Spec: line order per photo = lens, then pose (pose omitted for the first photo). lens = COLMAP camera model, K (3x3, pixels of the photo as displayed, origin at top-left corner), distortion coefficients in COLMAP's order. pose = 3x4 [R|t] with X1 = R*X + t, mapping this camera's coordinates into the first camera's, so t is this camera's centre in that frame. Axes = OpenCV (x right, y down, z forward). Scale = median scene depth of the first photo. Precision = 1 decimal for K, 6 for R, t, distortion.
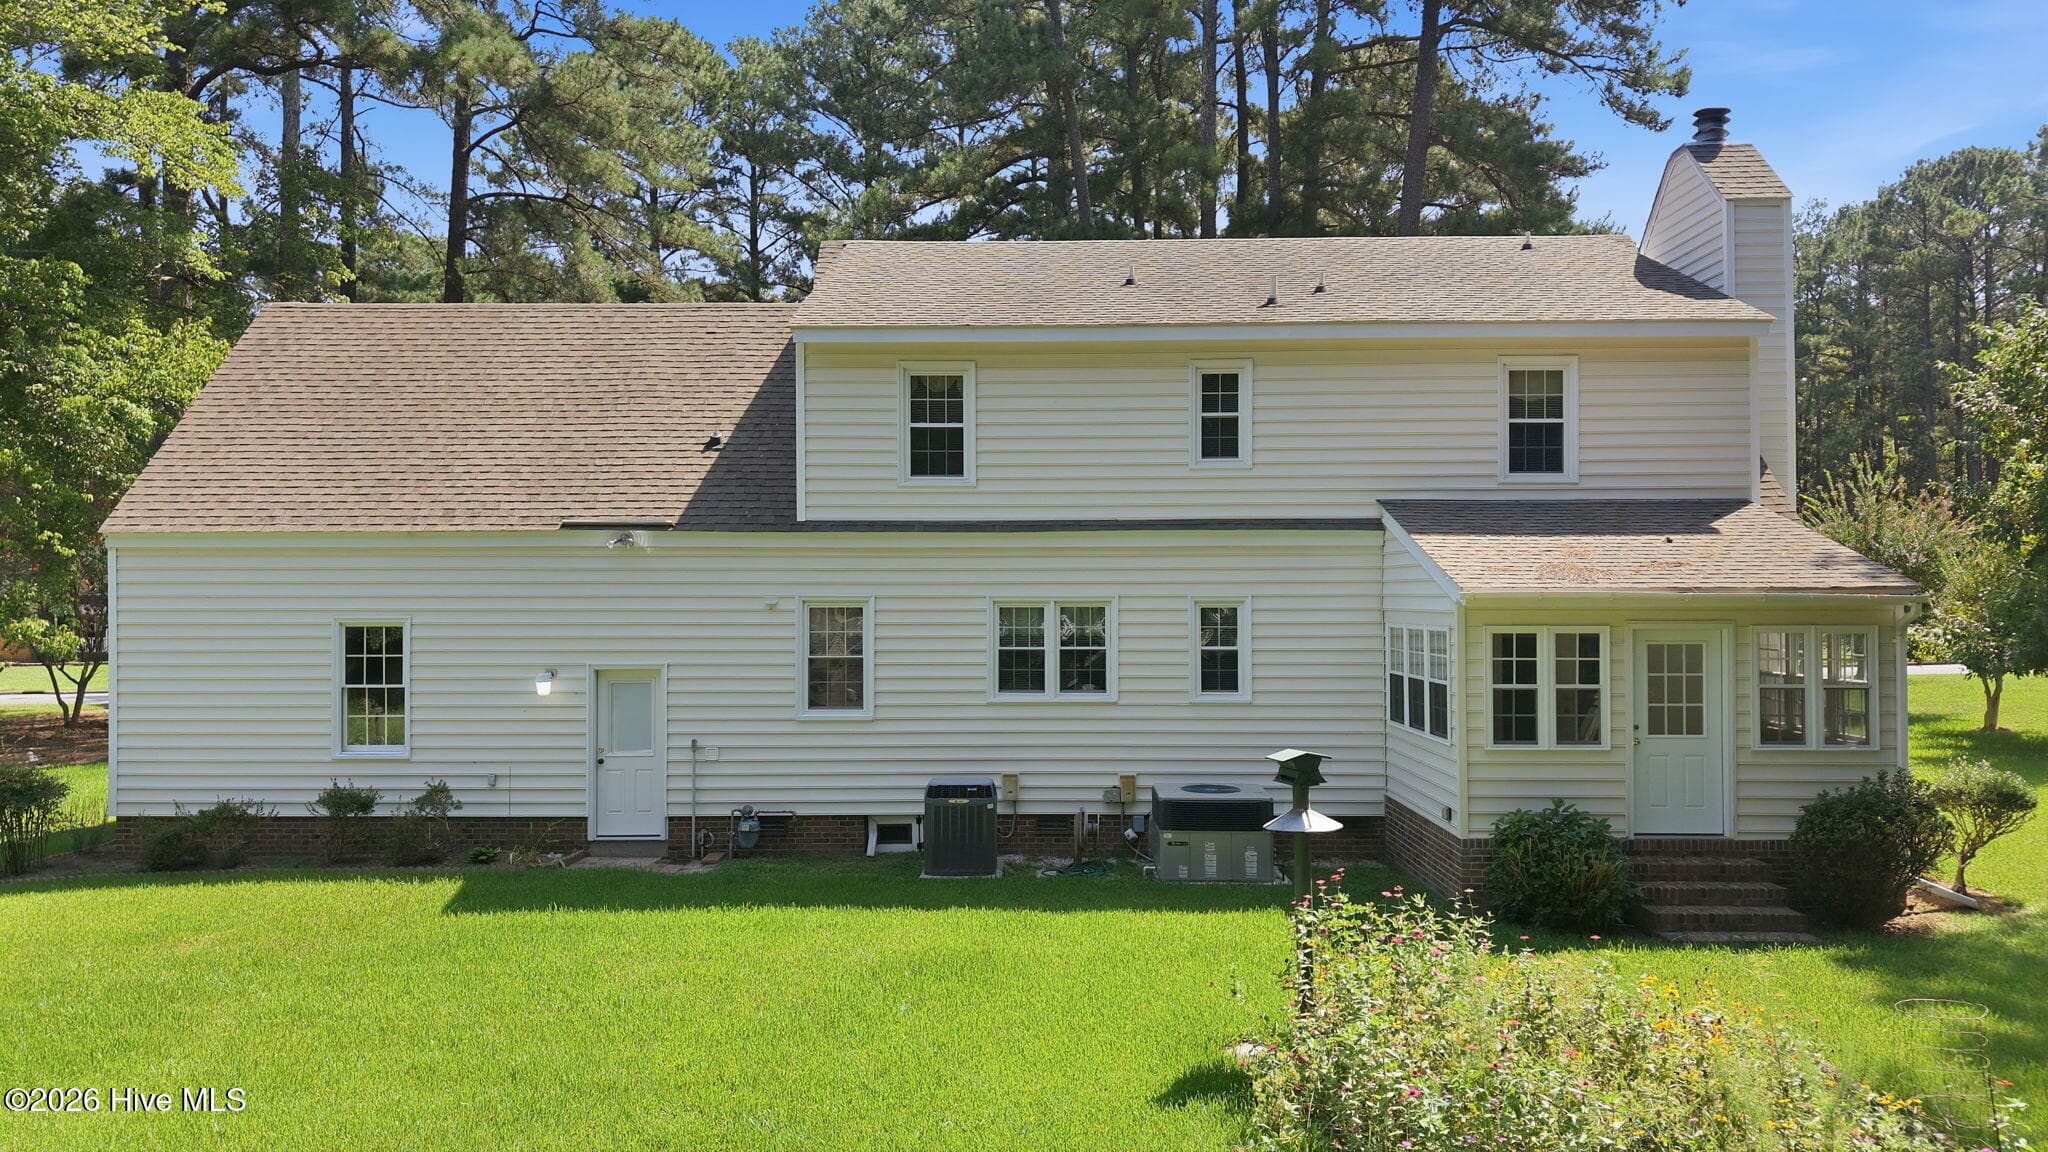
lens RADIAL K [[1359.2, 0, 1024.0], [0, 1359.2, 576.0], [0, 0, 1]] dist [0.056342, -0.071264]
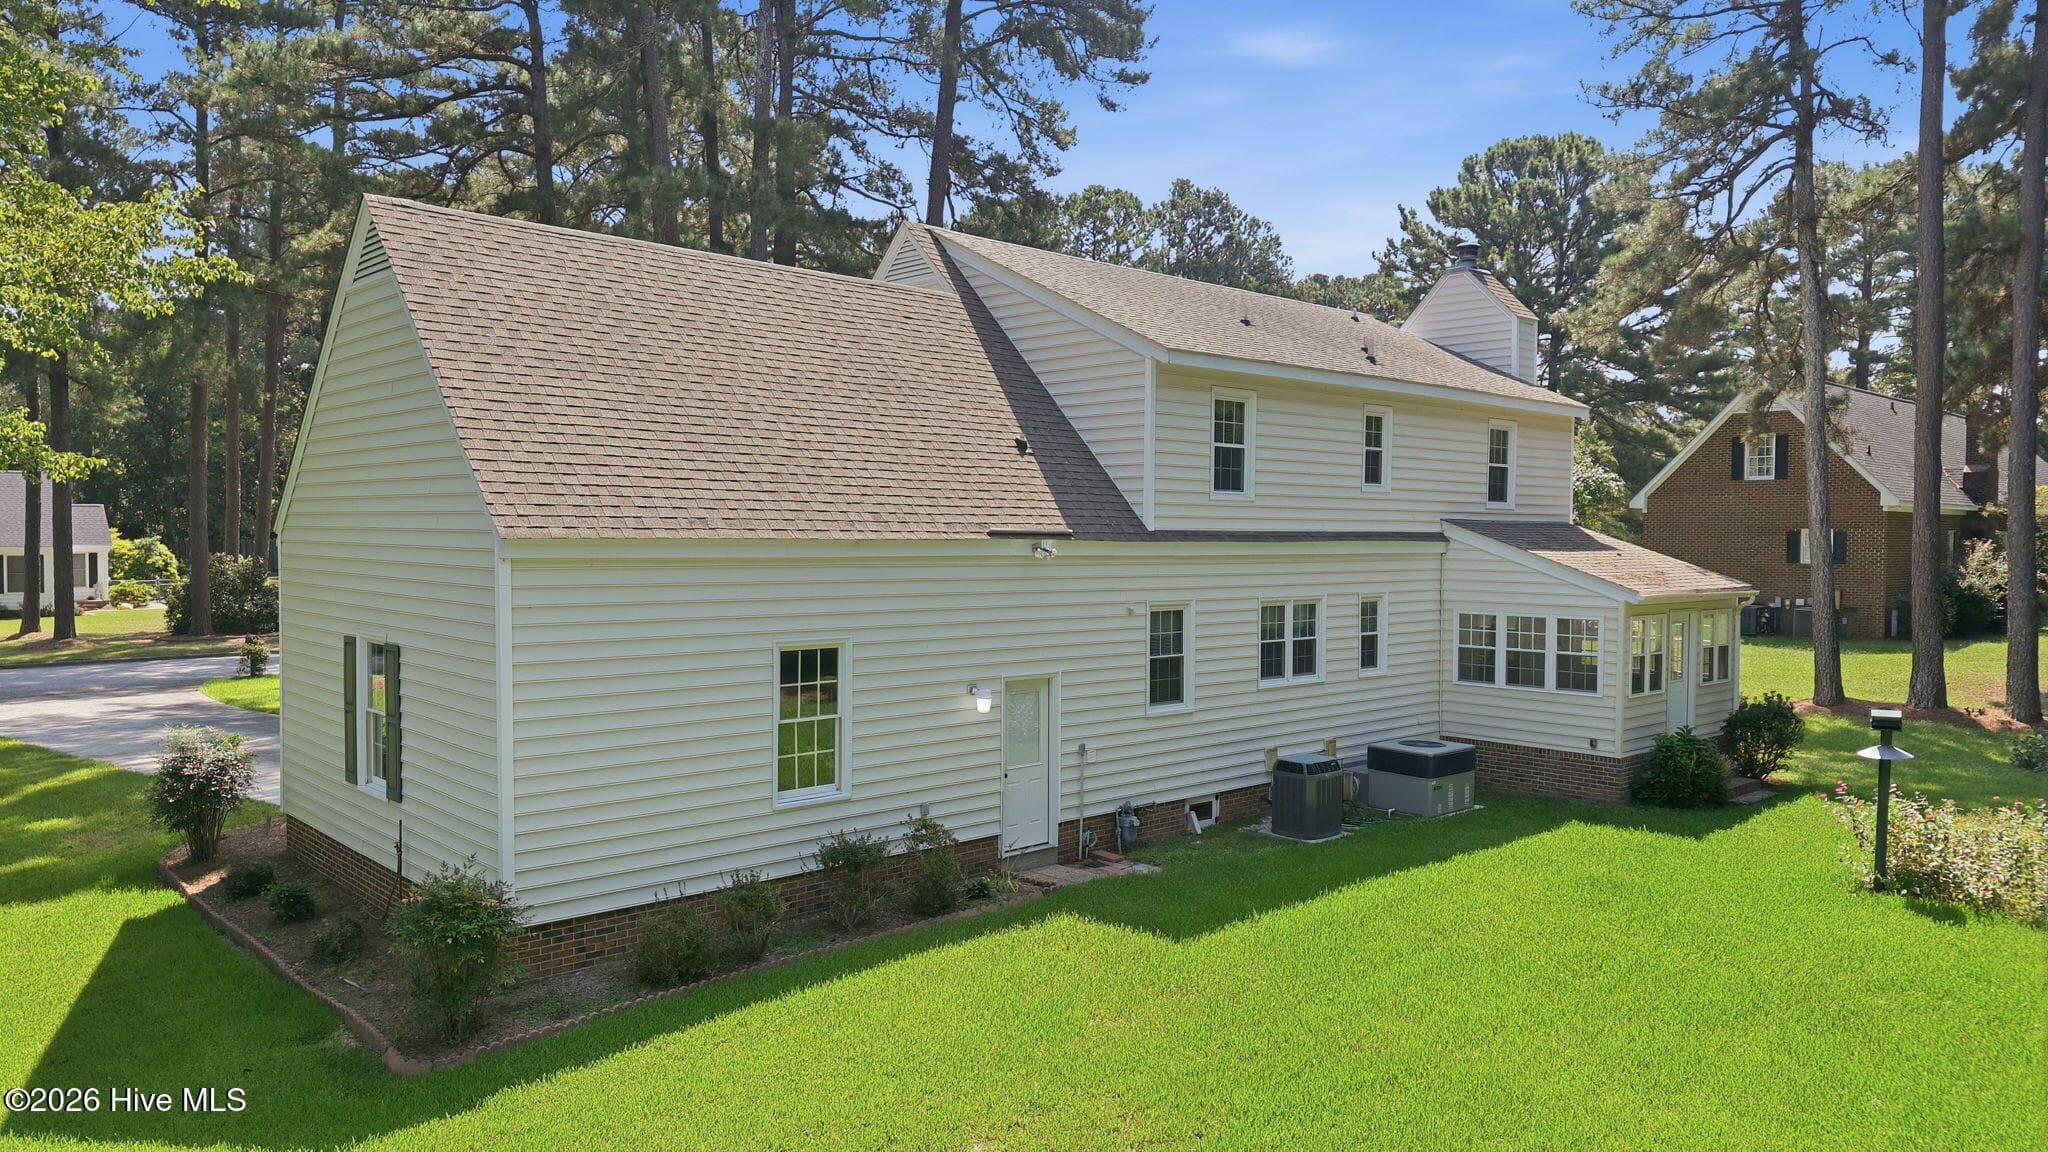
lens RADIAL K [[1359.2, 0, 1024.0], [0, 1359.2, 576.0], [0, 0, 1]] dist [0.056342, -0.071264]
pose [[0.742964, -0.012251, 0.669220, -0.946538], [-0.014940, 0.999280, 0.034880, -0.040279], [-0.669165, -0.035913, 0.742246, 0.275096]]
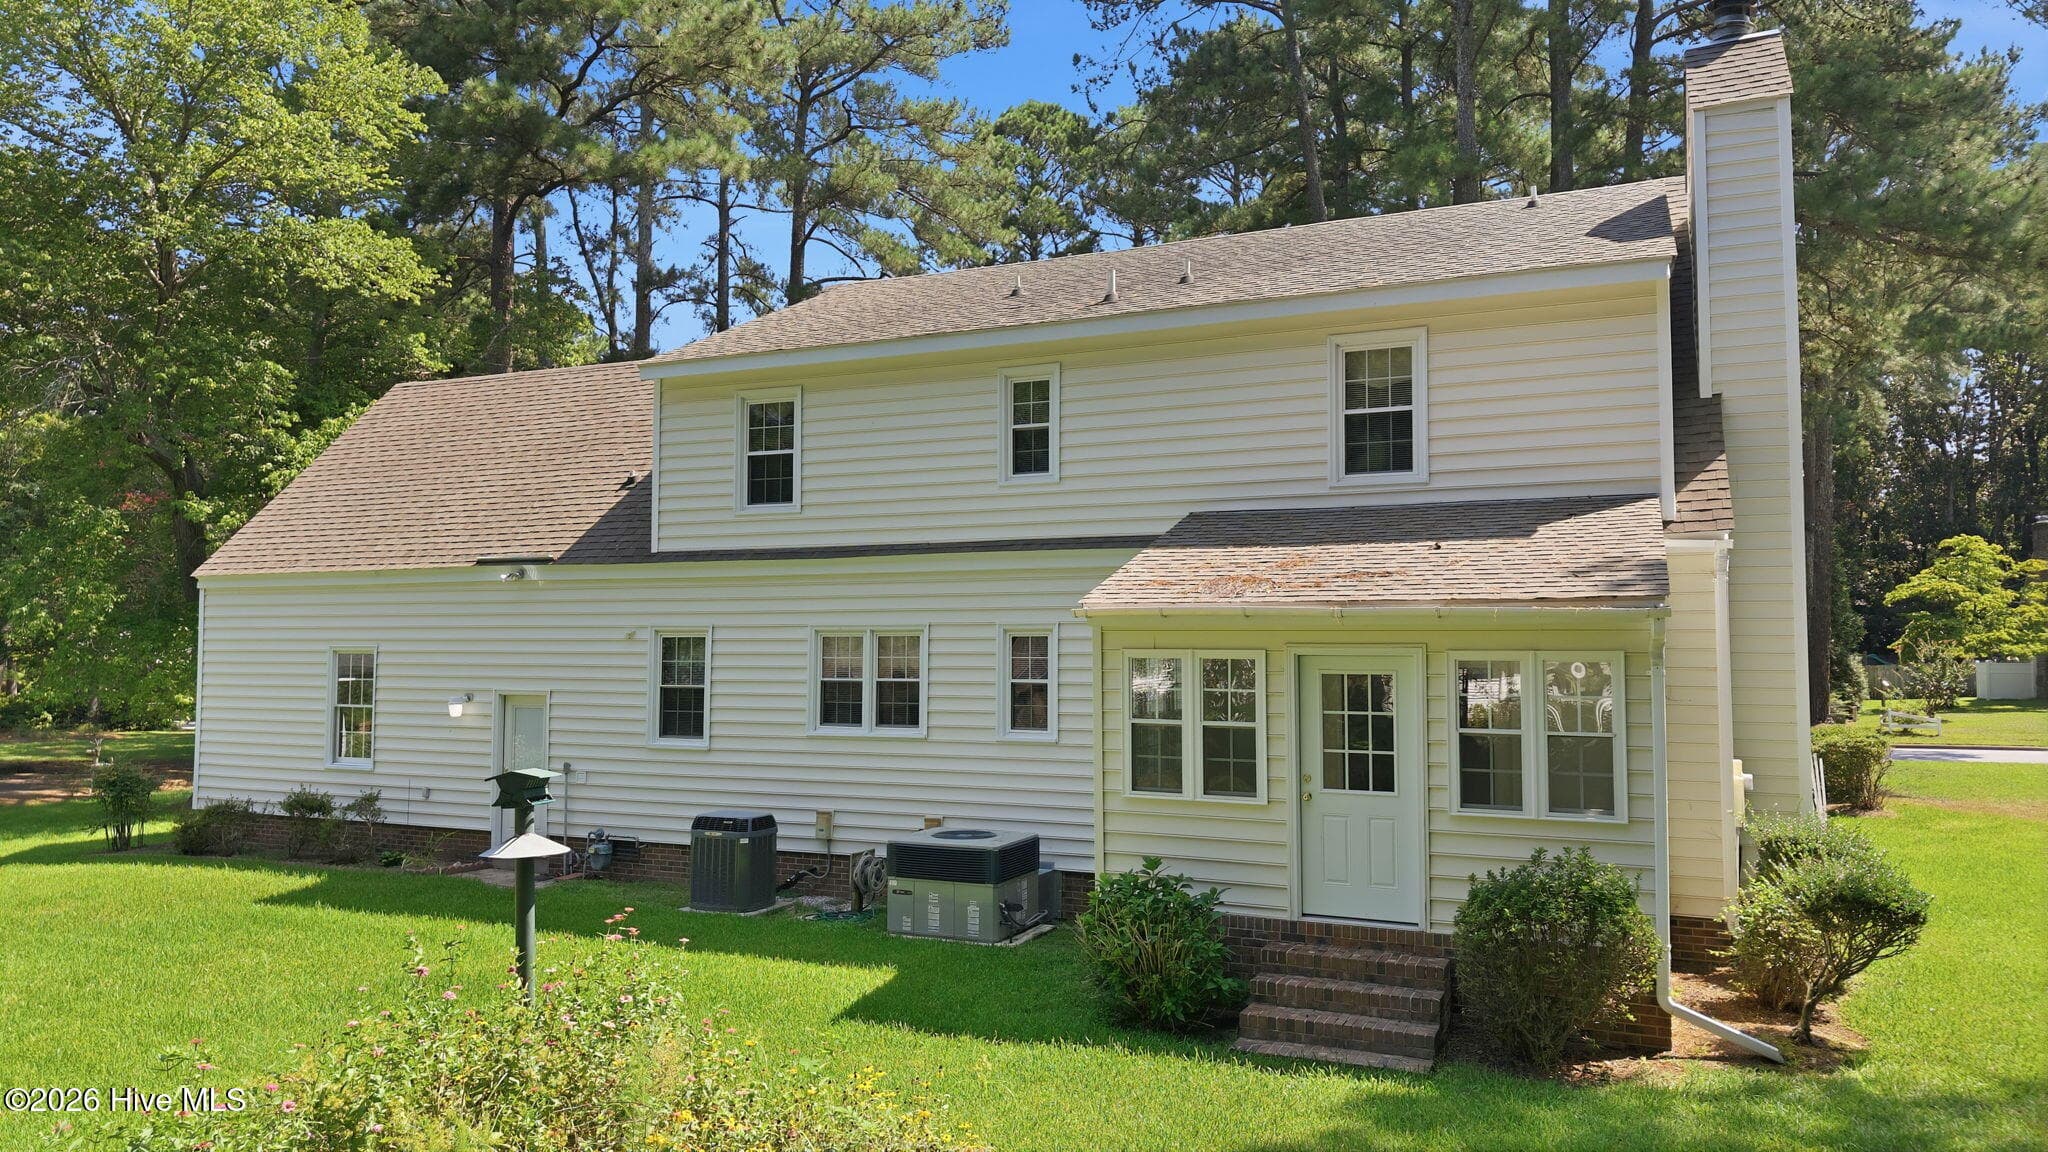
lens RADIAL K [[1382.7, 0, 1042.6], [0, 1382.7, 555.2], [0, 0, 1]] dist [0.061121, -0.083026]
pose [[0.914606, -0.023323, -0.403672, 0.525646], [-0.001513, 0.998131, -0.061097, 0.025189], [0.404342, 0.056490, 0.912862, 0.160382]]
